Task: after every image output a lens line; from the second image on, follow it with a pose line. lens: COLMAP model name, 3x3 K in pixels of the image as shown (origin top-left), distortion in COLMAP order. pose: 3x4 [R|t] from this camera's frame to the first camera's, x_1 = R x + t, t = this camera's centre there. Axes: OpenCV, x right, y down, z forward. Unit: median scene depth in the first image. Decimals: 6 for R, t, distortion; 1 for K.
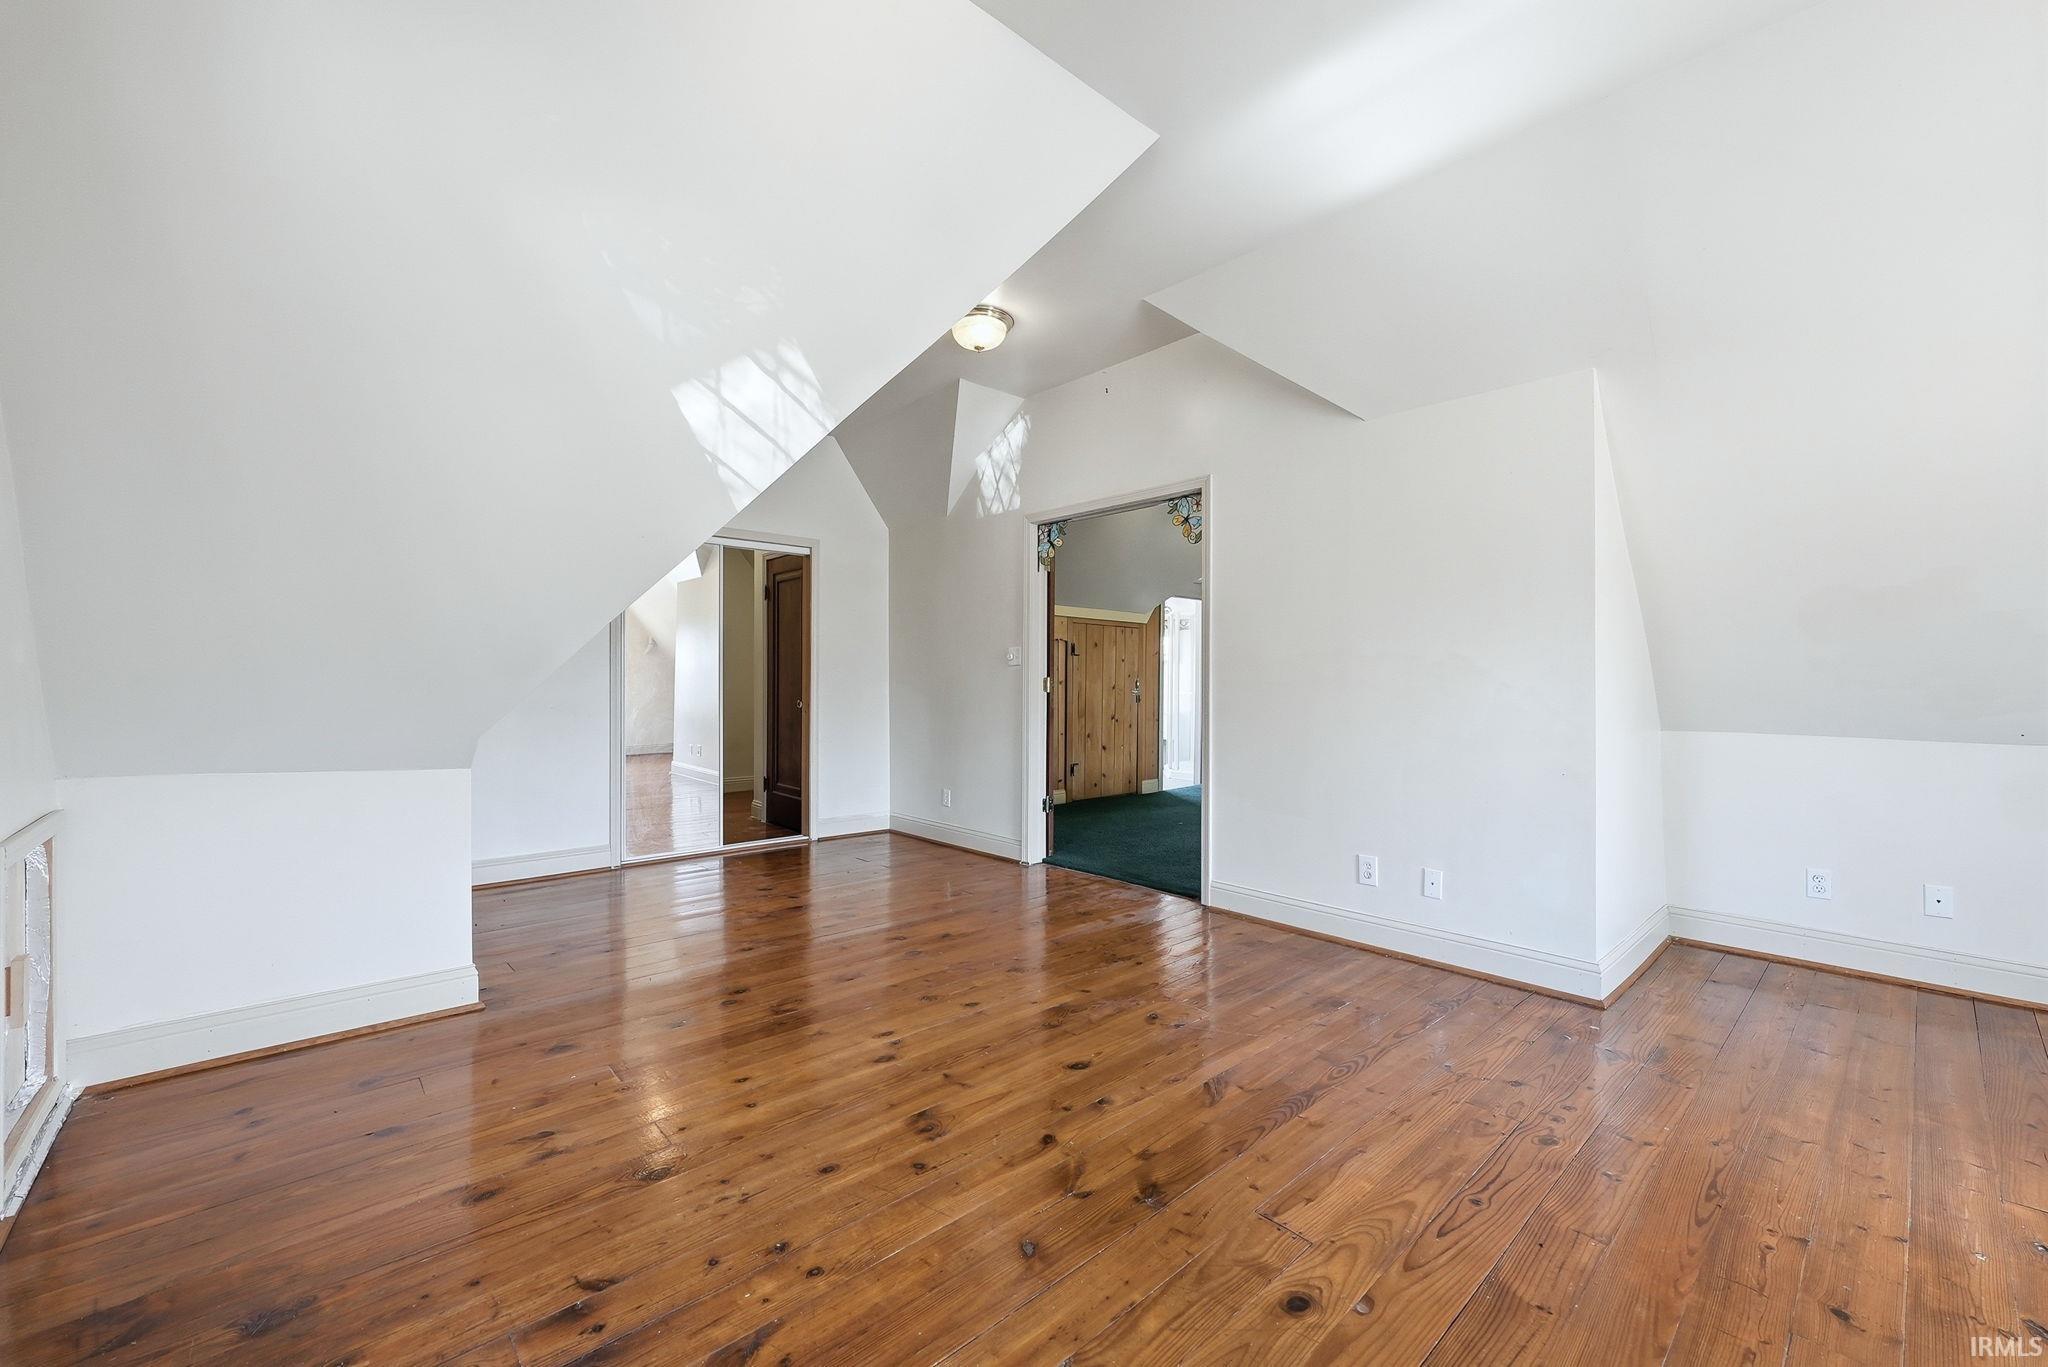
lens RADIAL K [[827.1, 0, 1019.6], [0, 827.1, 687.8], [0, 0, 1]] dist [0.000229, 0.000278]
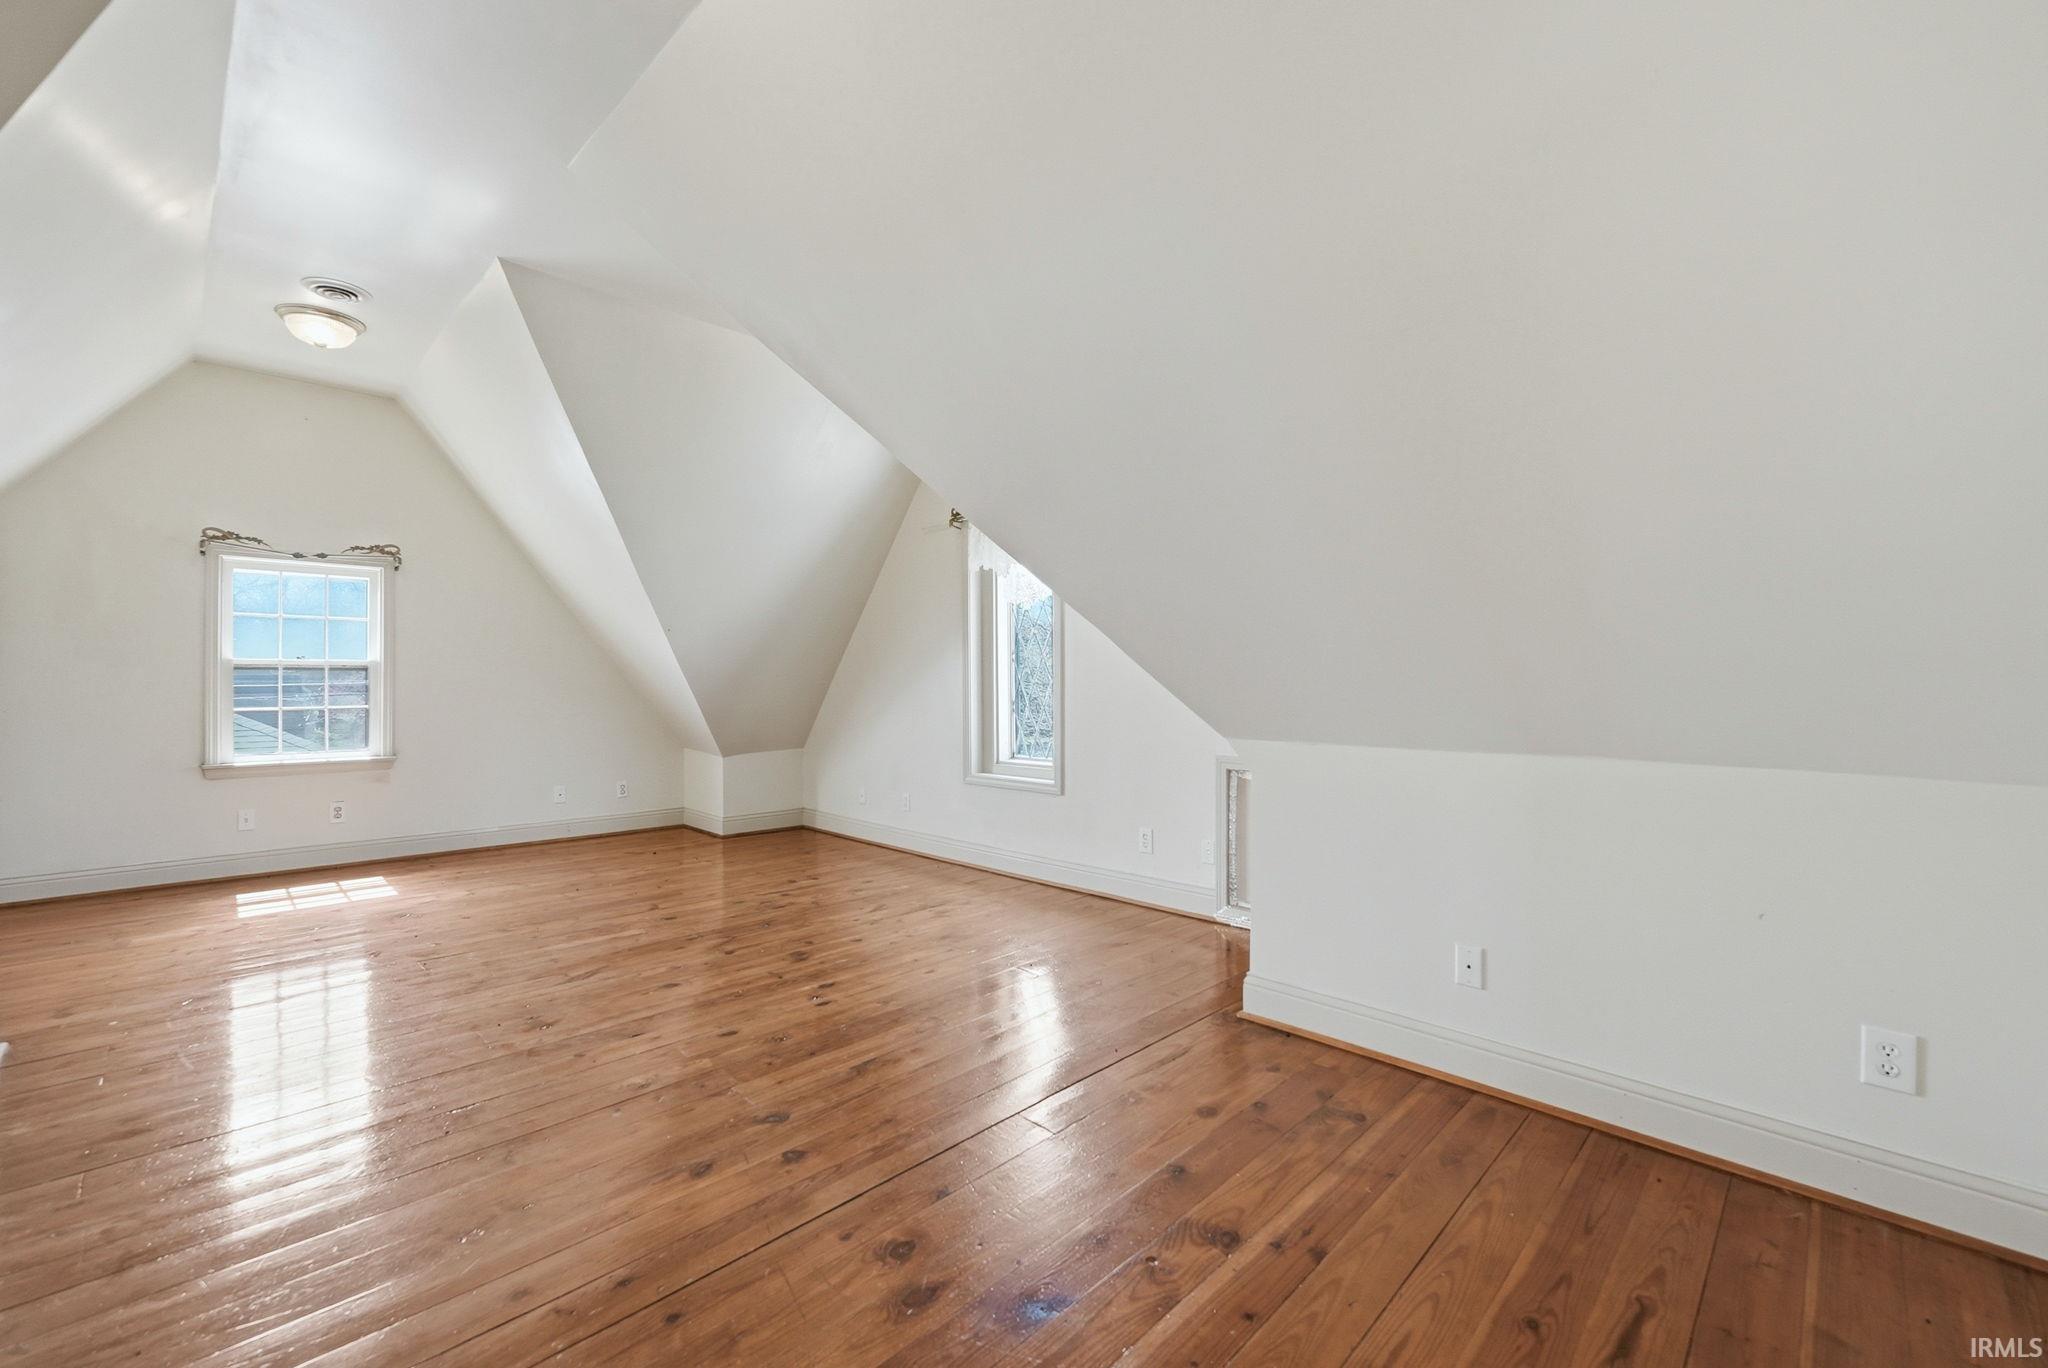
lens RADIAL K [[827.1, 0, 1019.6], [0, 827.1, 688.3], [0, 0, 1]] dist [0.000229, 0.000278]
pose [[-0.998336, -0.002276, -0.057612, -0.408930], [-0.002927, 0.999933, 0.011221, -0.014582], [0.057582, 0.011371, -0.998276, 2.418374]]
